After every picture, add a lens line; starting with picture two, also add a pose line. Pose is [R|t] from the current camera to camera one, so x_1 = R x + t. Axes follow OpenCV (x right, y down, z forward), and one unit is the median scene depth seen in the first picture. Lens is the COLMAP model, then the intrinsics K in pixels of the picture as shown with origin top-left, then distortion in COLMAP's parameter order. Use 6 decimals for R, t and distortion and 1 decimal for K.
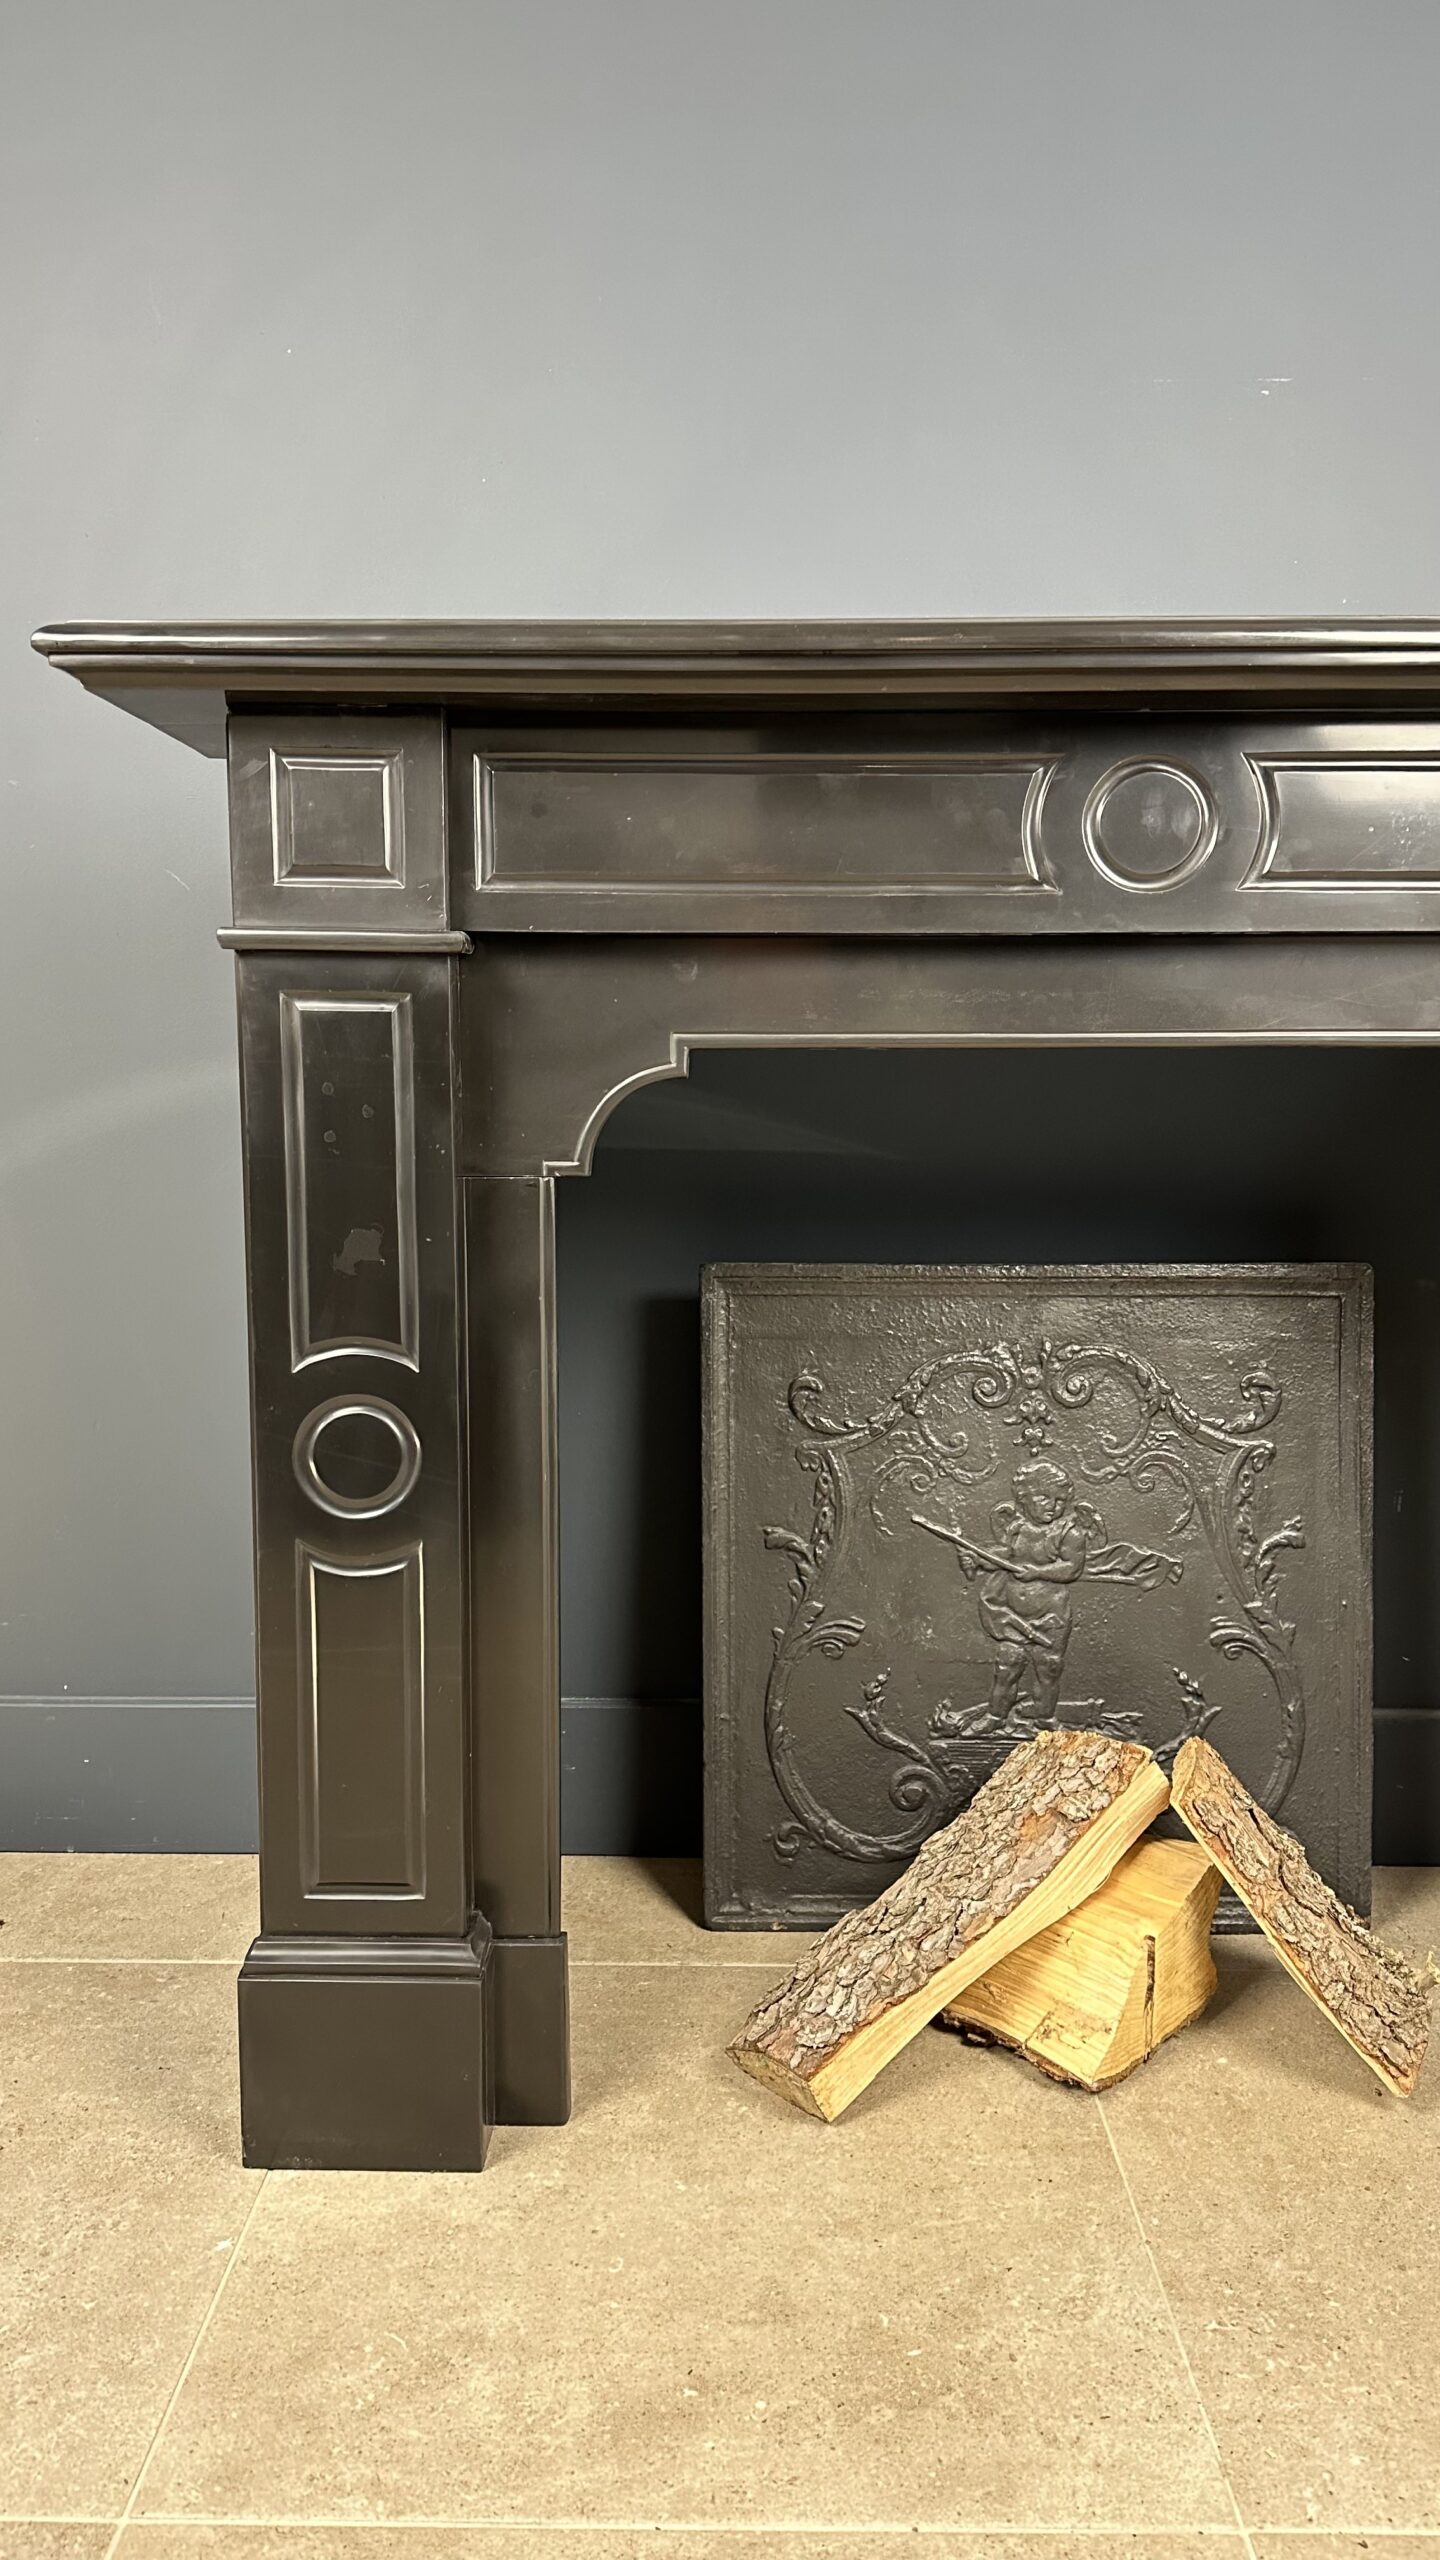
lens RADIAL K [[1779.0, 0, 725.1], [0, 1779.0, 1260.9], [0, 0, 1]] dist [0.202147, -0.433192]
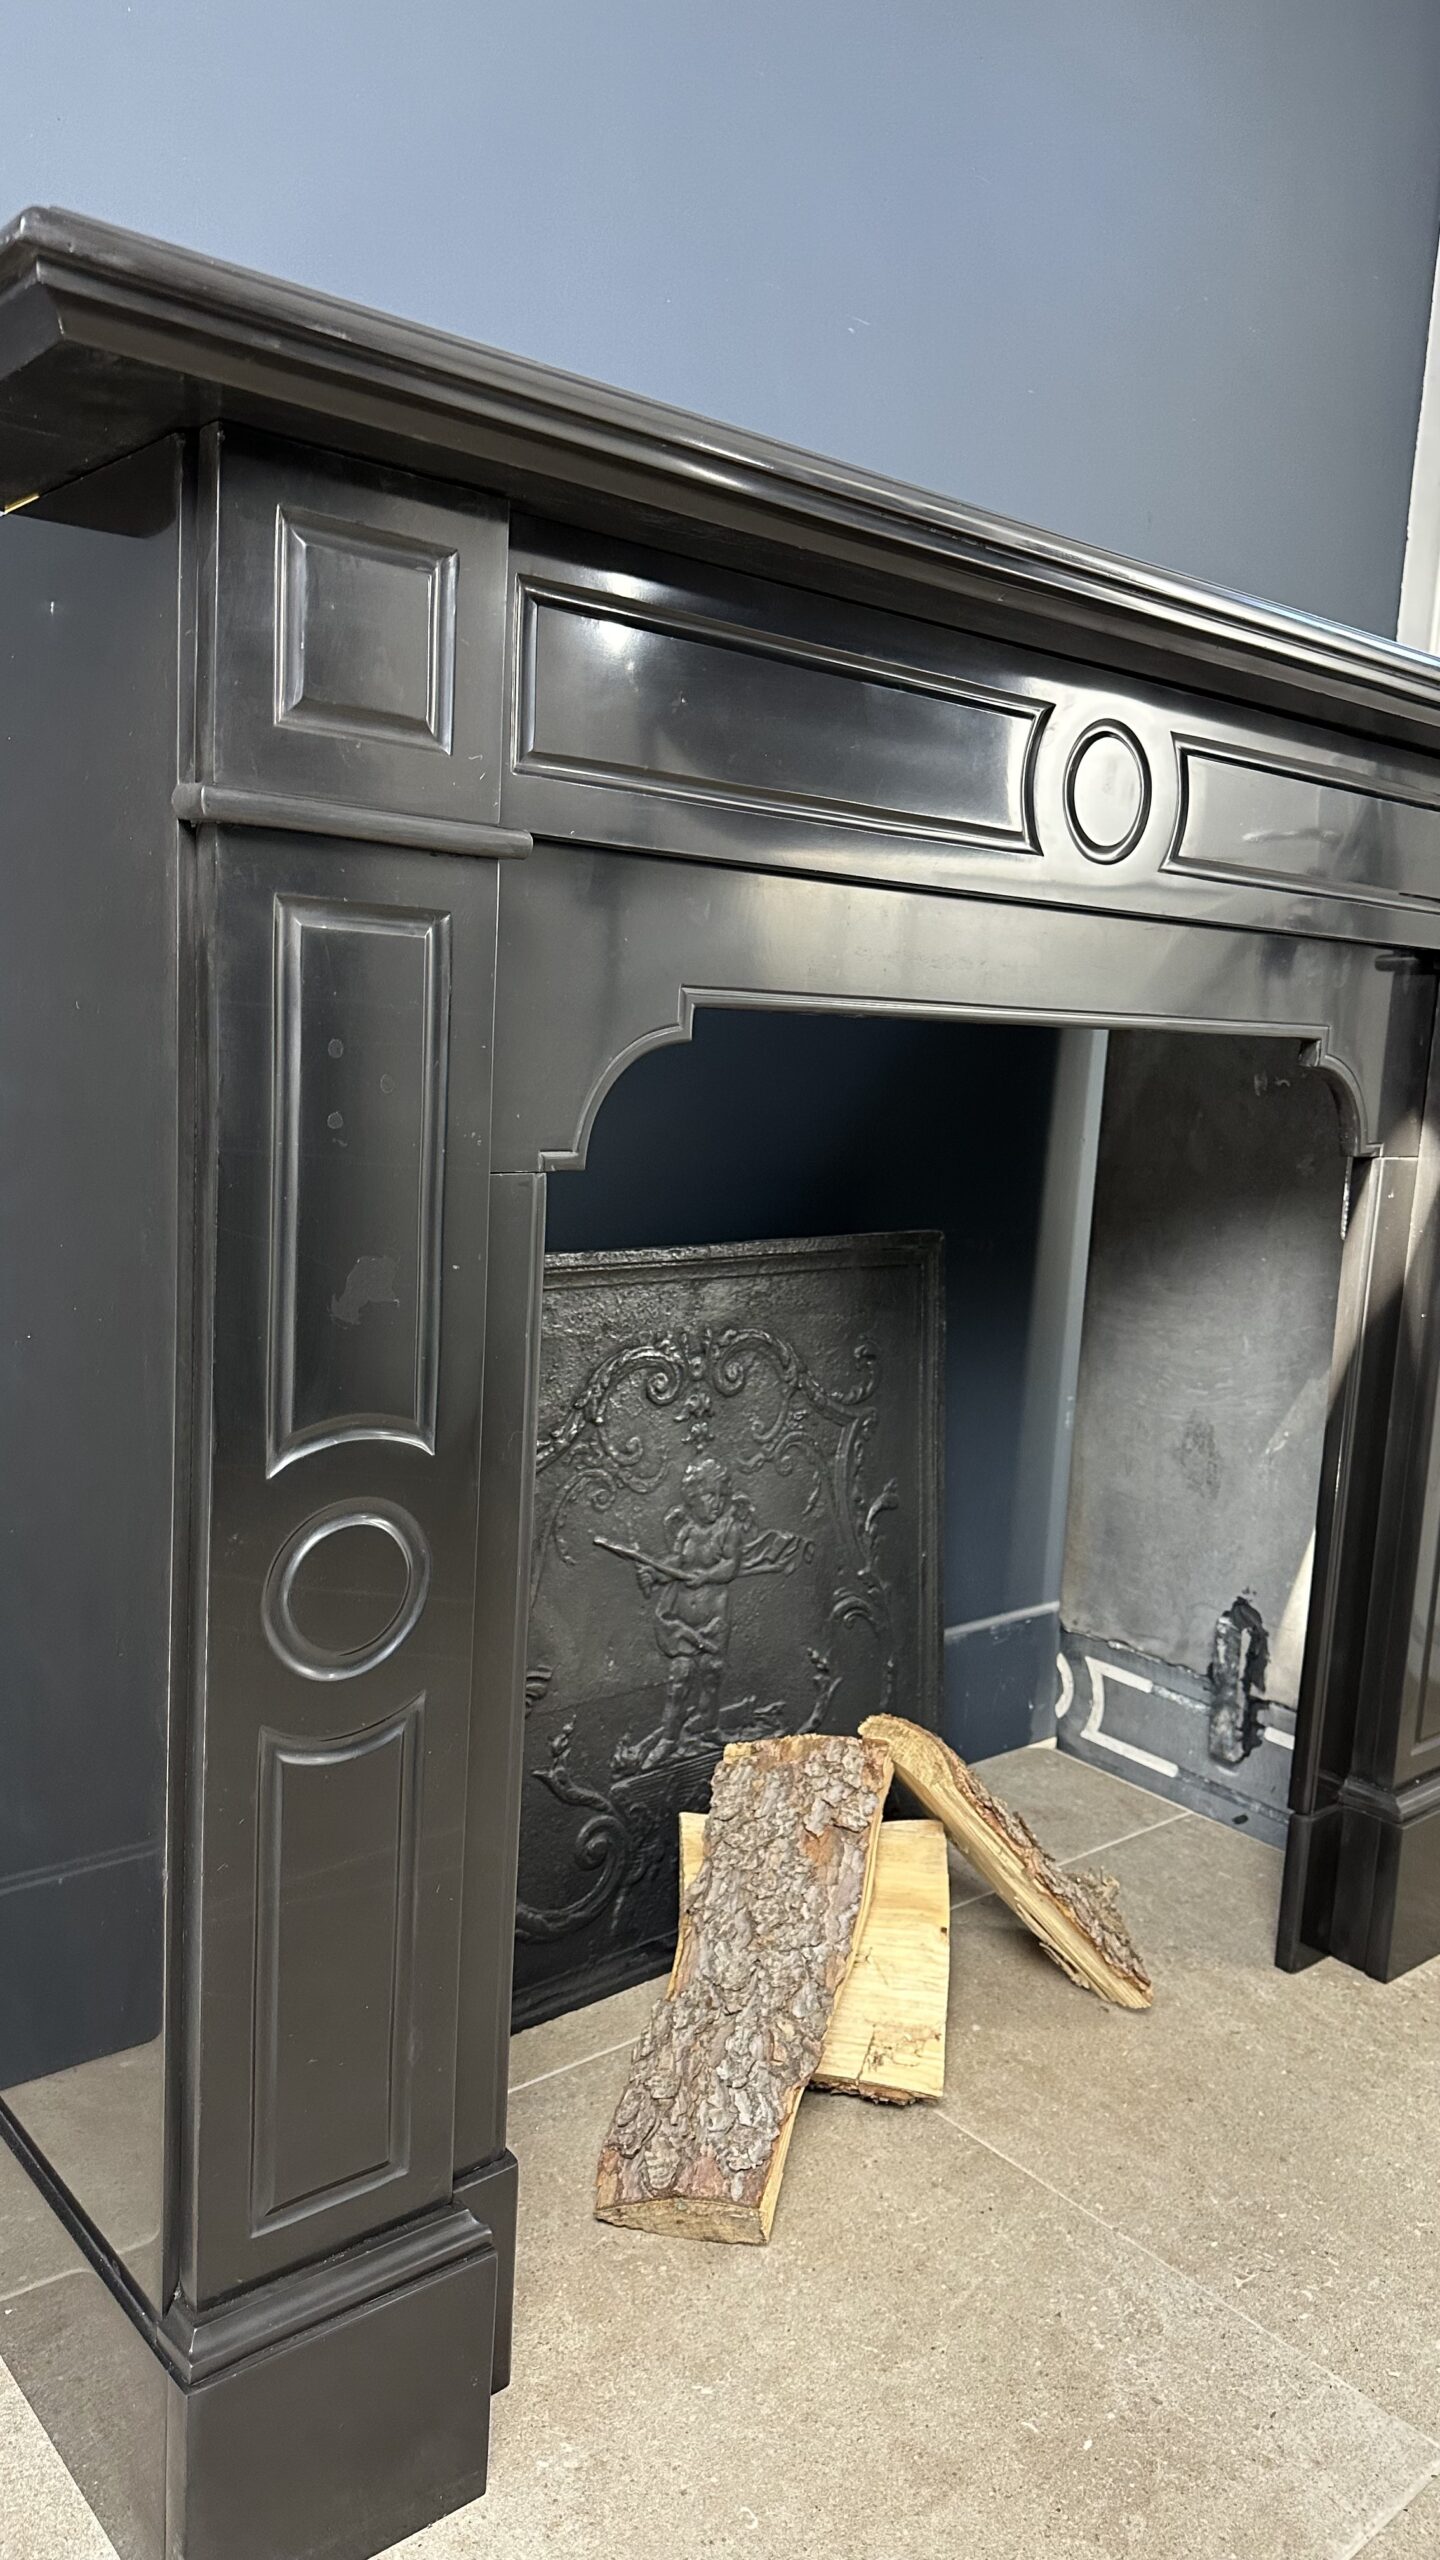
lens RADIAL K [[1783.2, 0, 720.0], [0, 1783.2, 1280.0], [0, 0, 1]] dist [0.171144, -0.325027]
pose [[0.755455, -0.057723, 0.652653, -0.415156], [0.023079, 0.997838, 0.061539, -0.036354], [-0.654794, -0.031427, 0.755153, 0.301667]]
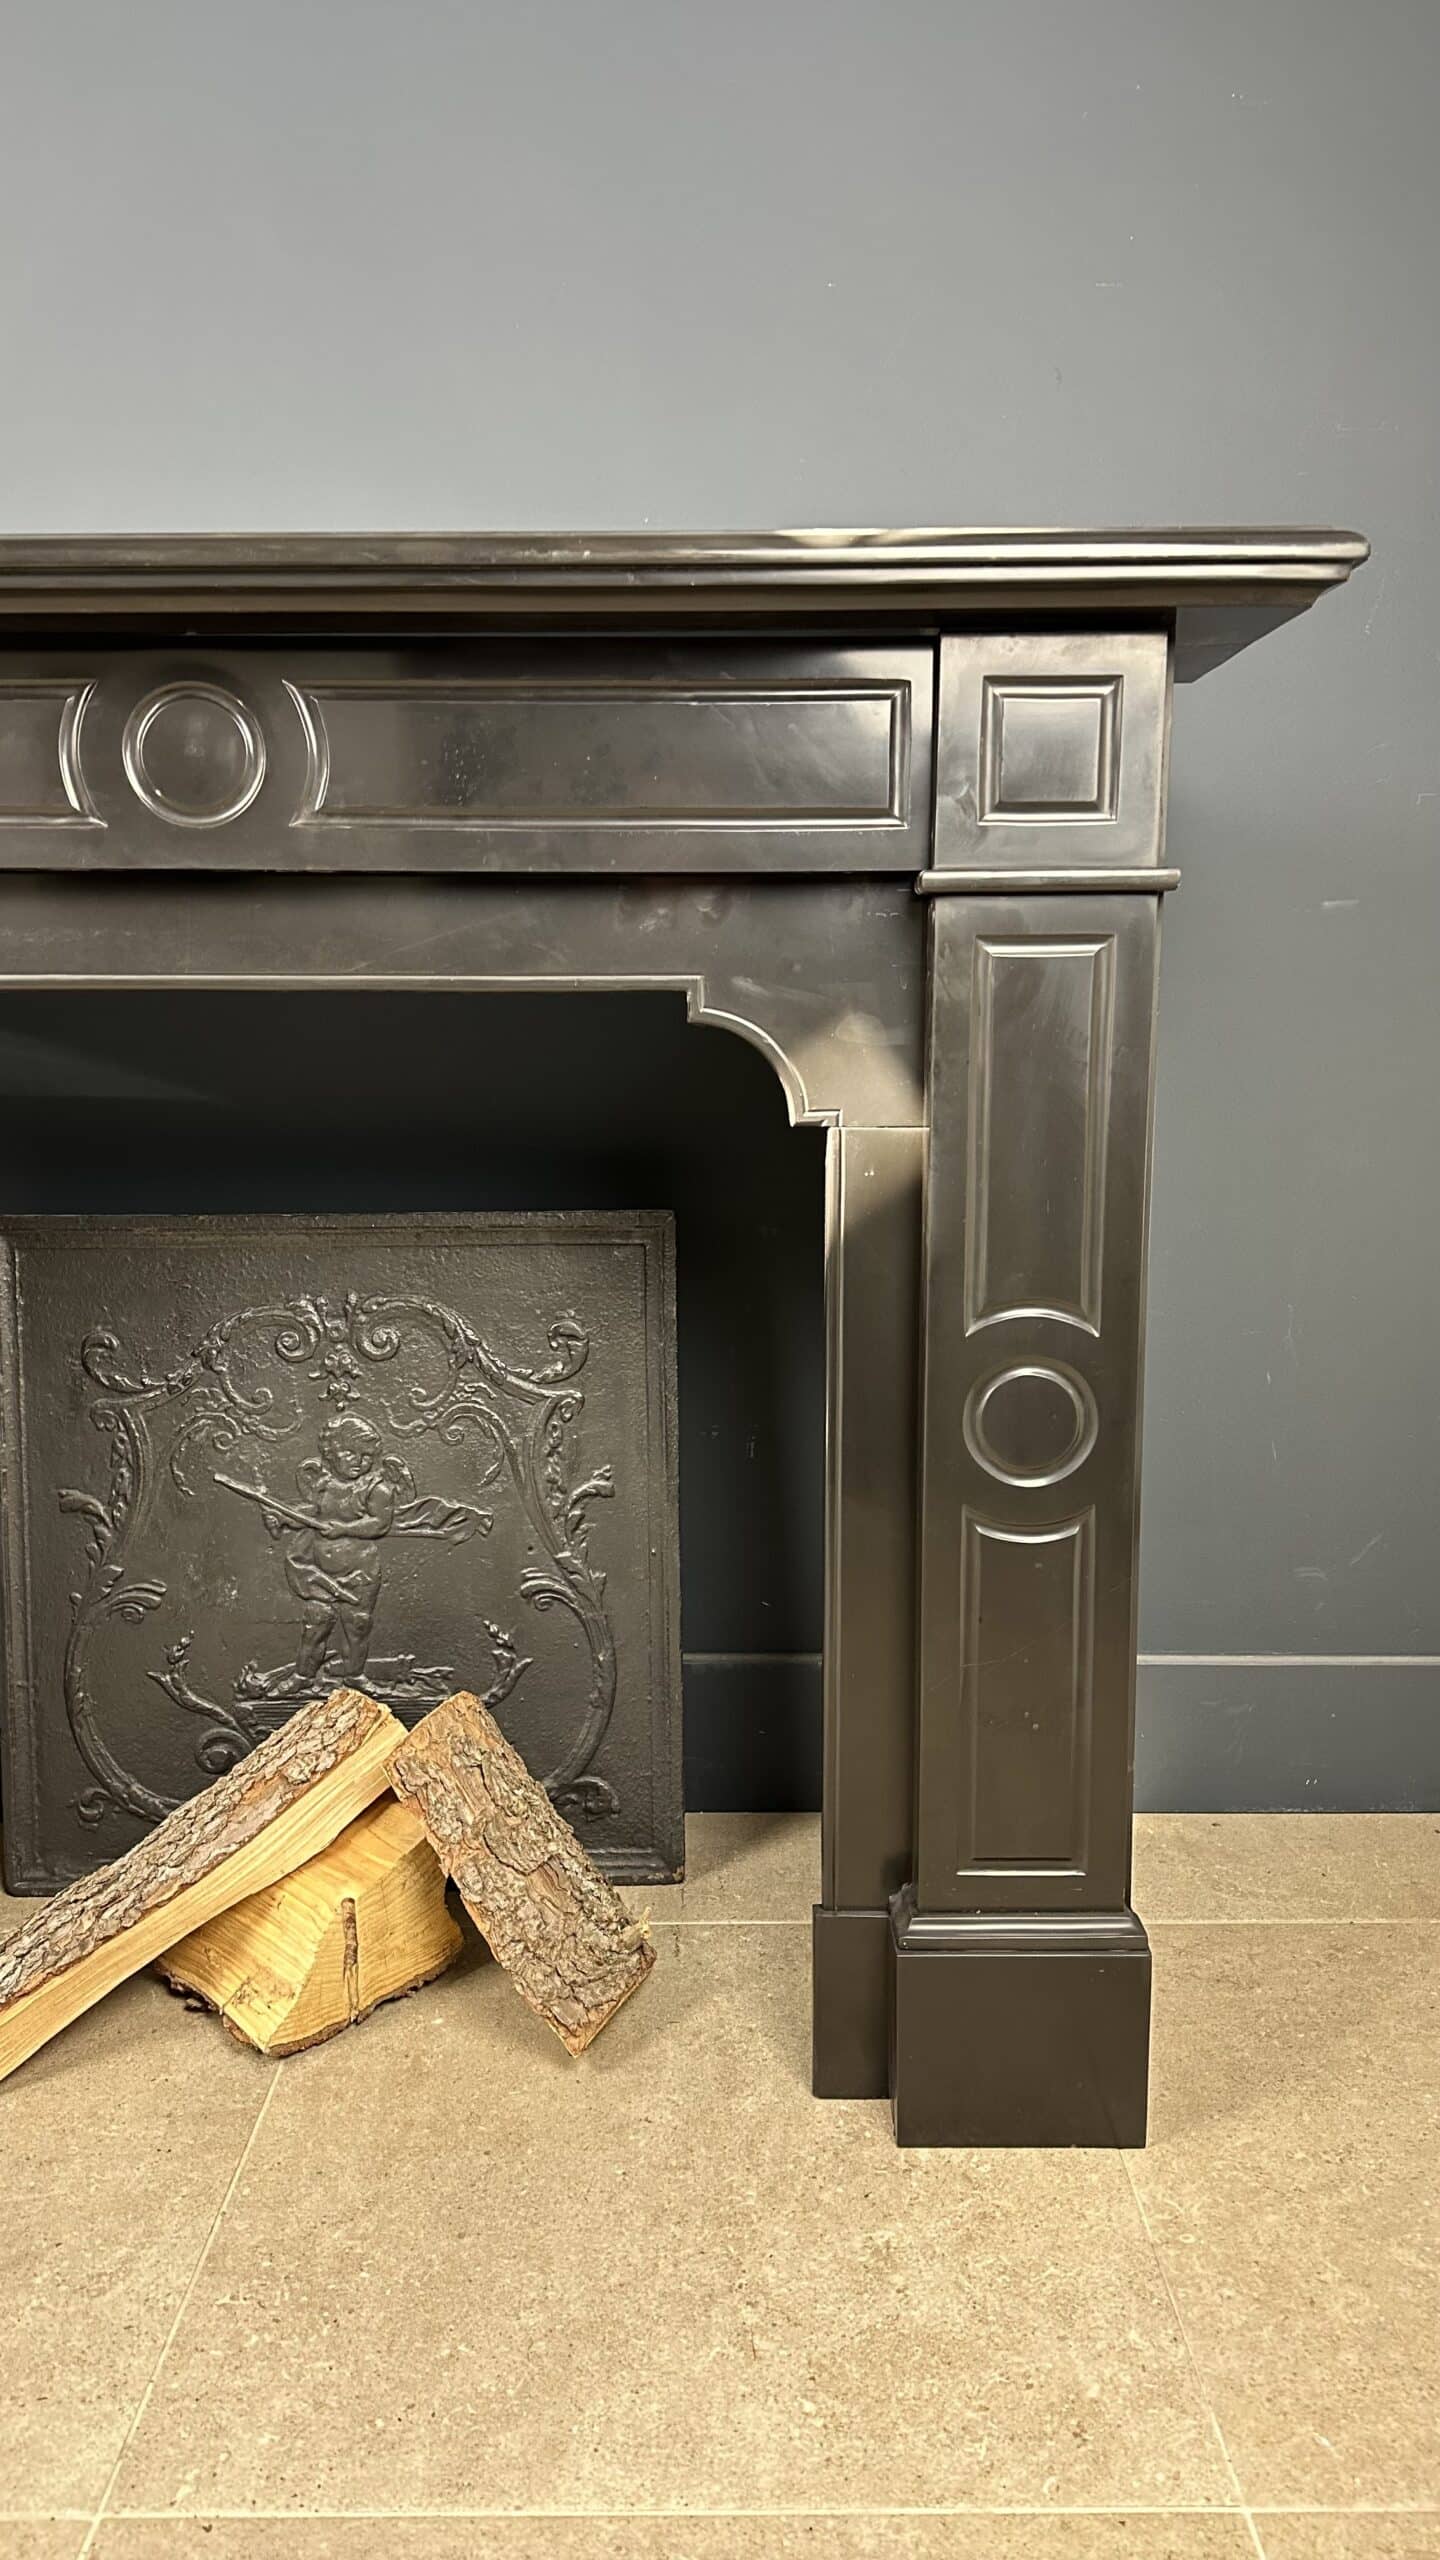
lens RADIAL K [[1779.0, 0, 725.1], [0, 1779.0, 1260.9], [0, 0, 1]] dist [0.202147, -0.433192]
pose [[0.999890, -0.010830, 0.010108, 0.372833], [0.010460, 0.999297, 0.036007, -0.005490], [-0.010490, -0.035897, 0.999300, 0.025290]]
